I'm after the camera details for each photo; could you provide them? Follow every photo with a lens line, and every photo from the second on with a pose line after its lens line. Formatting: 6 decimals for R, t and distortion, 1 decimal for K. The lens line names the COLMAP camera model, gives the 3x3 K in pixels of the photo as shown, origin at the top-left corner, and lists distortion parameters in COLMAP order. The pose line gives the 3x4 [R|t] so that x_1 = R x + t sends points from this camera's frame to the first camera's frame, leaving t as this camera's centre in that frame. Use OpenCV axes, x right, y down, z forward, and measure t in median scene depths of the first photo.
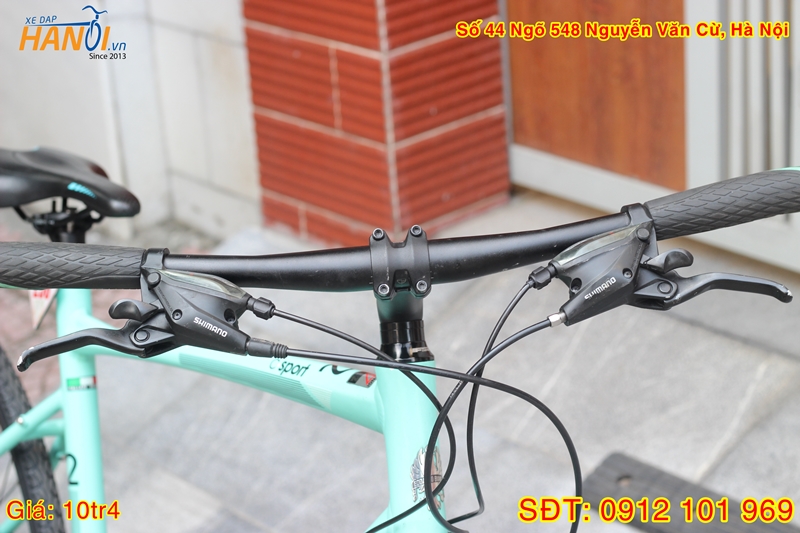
lens RADIAL K [[1964.6, 0, 398.4], [0, 1964.6, 245.4], [0, 0, 1]] dist [-0.066636, -0.398436]
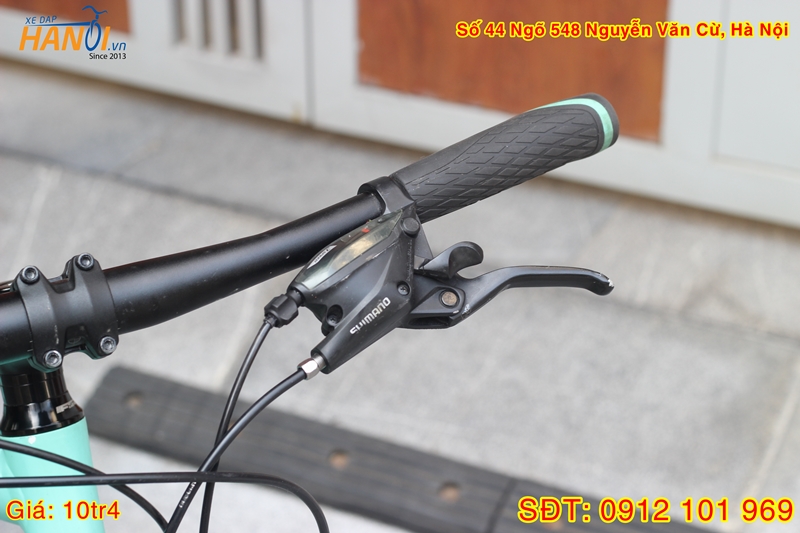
lens RADIAL K [[1964.6, 0, 398.4], [0, 1964.6, 245.4], [0, 0, 1]] dist [-0.066636, -0.398436]
pose [[0.923296, -0.133870, 0.360004, -0.133412], [0.087428, 0.985940, 0.142402, -0.099716], [-0.374006, -0.100005, 0.922019, 0.355713]]
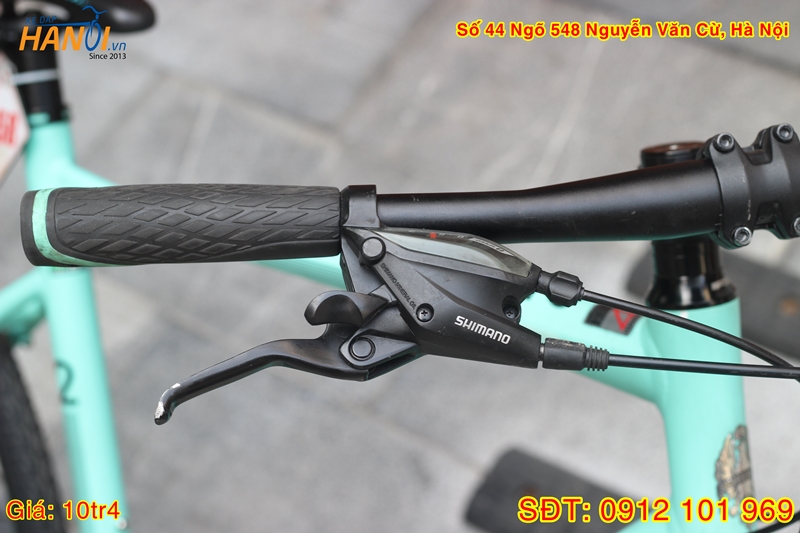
lens RADIAL K [[1964.6, 0, 398.4], [0, 1964.6, 245.4], [0, 0, 1]] dist [-0.066636, -0.398436]
pose [[0.989224, -0.067544, 0.129897, -0.193092], [0.040574, 0.978947, 0.200039, -0.100952], [-0.140673, -0.192613, 0.971139, 0.430022]]
